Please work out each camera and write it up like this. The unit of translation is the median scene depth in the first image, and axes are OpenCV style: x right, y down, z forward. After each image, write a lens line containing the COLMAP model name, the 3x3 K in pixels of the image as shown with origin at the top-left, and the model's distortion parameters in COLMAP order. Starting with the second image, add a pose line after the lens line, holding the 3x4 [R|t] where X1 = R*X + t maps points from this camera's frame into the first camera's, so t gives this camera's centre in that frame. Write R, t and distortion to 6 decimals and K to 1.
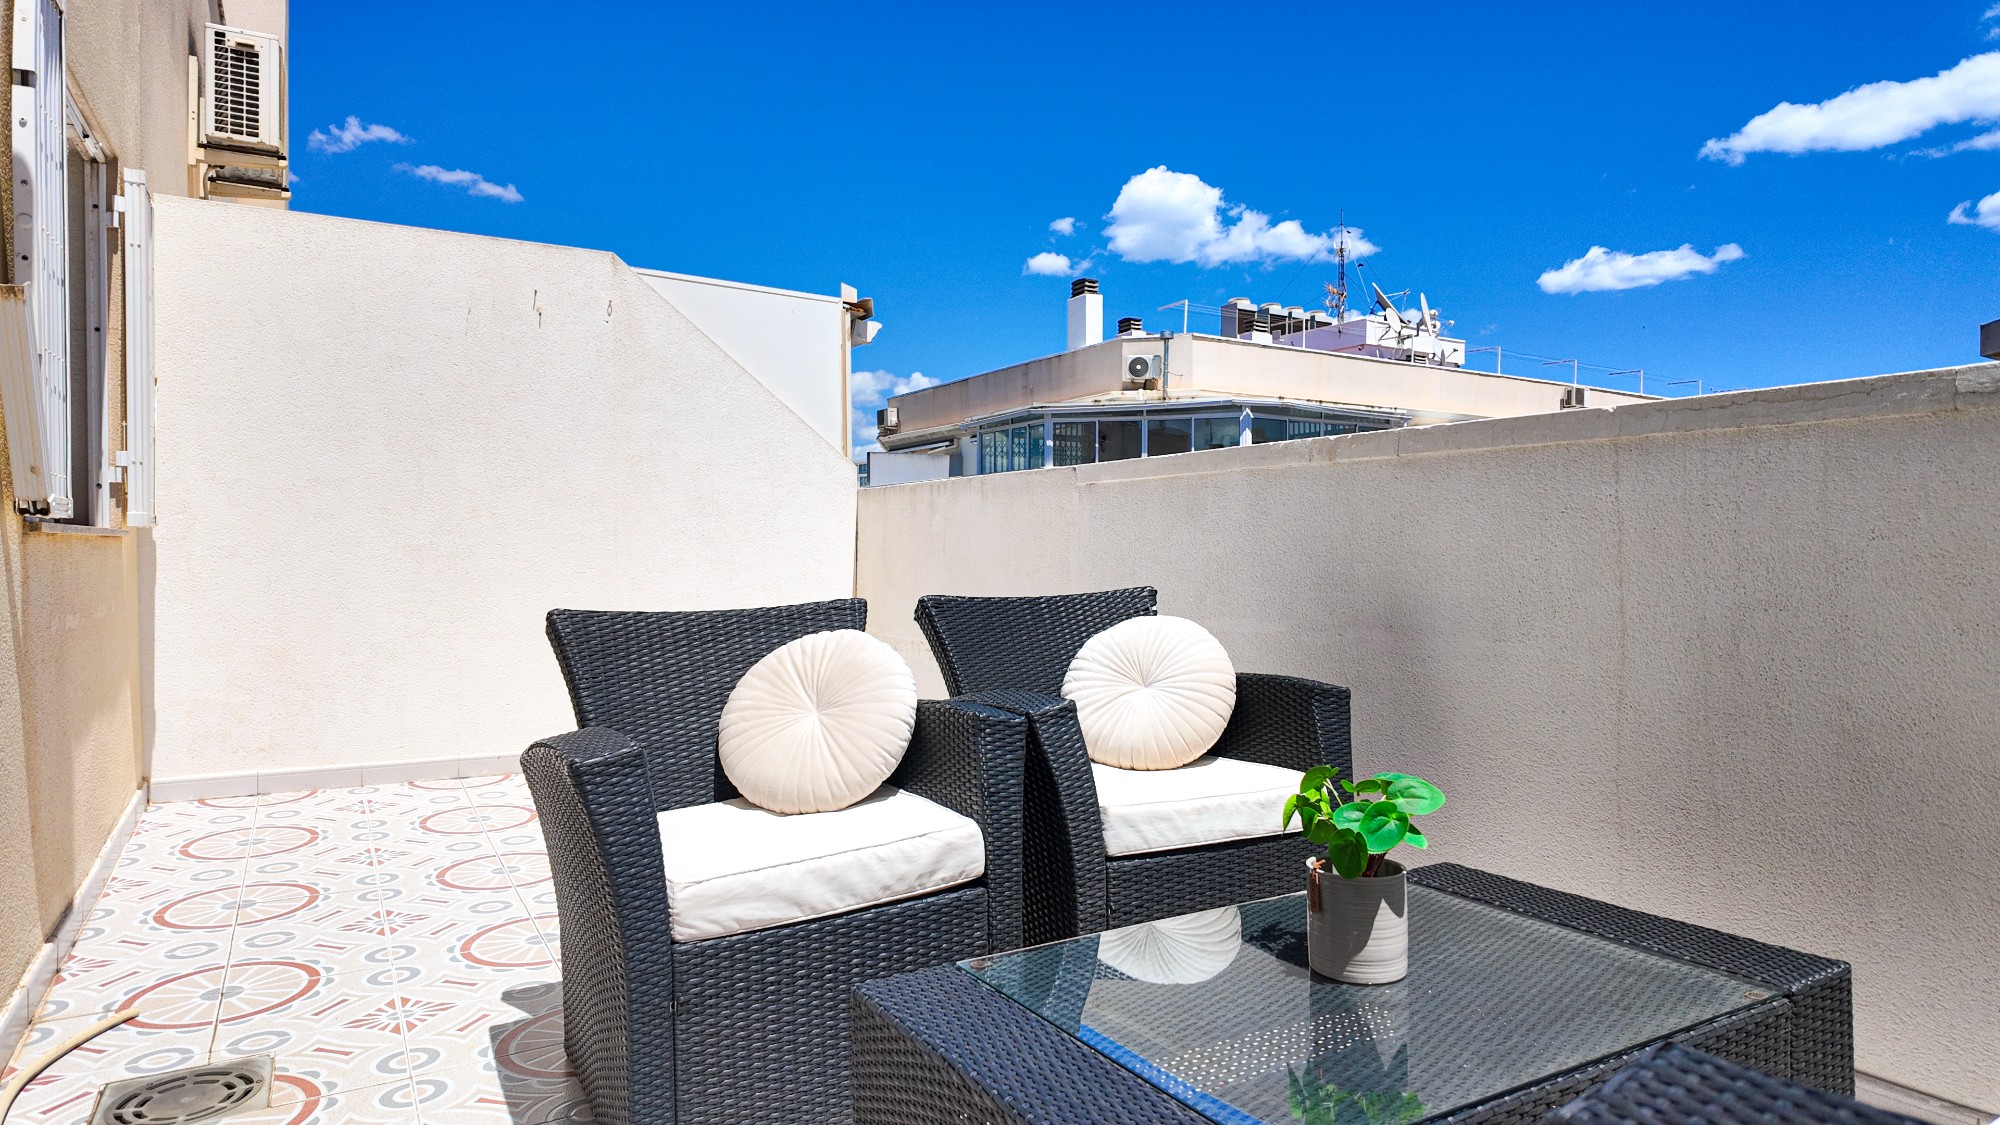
lens RADIAL K [[1176.2, 0, 990.6], [0, 1176.2, 566.9], [0, 0, 1]] dist [0.049125, -0.042562]
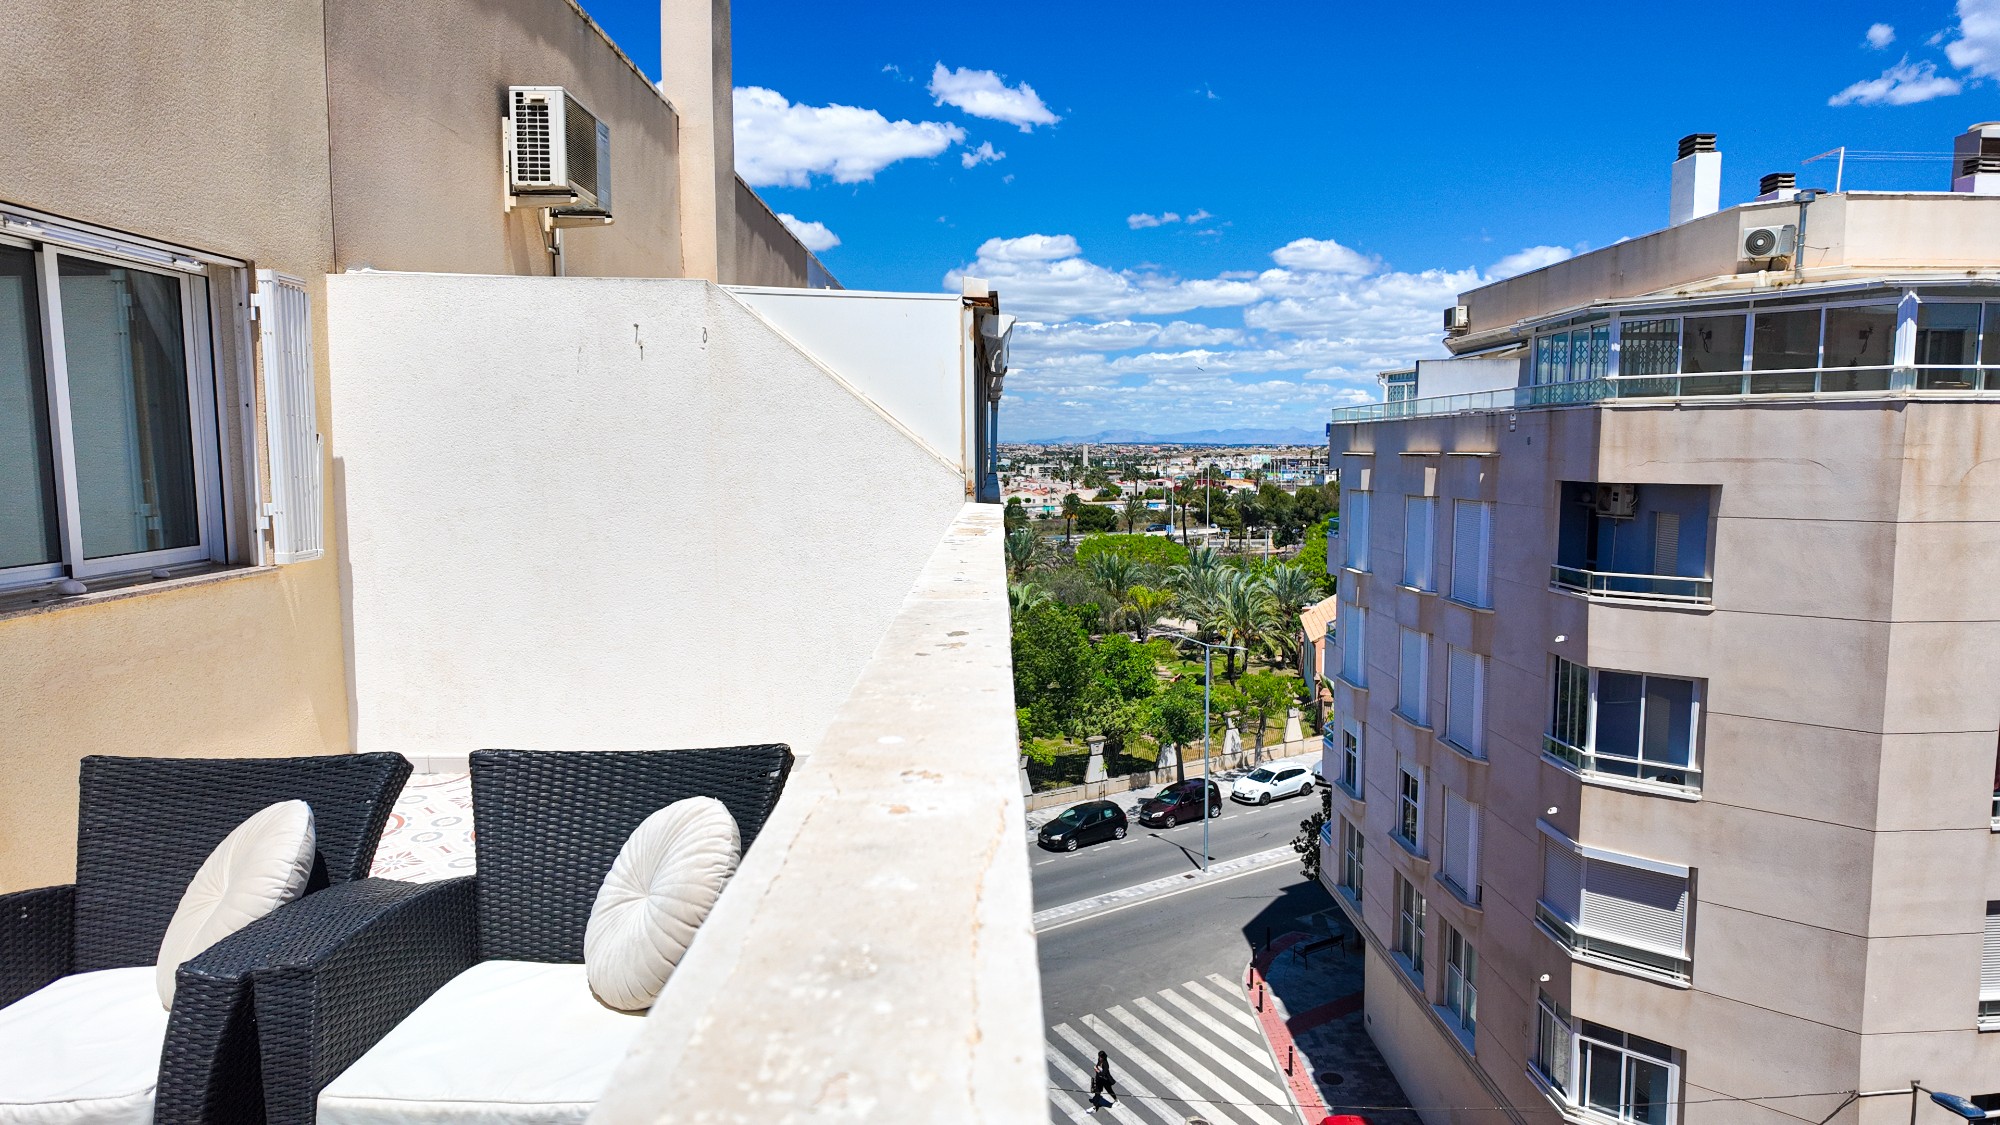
lens RADIAL K [[1176.2, 0, 1007.4], [0, 1176.2, 555.0], [0, 0, 1]] dist [0.049125, -0.042562]
pose [[0.872472, 0.044615, -0.486623, 0.086503], [-0.005730, 0.996689, 0.081106, -0.023836], [0.488630, -0.067975, 0.869839, 0.048321]]
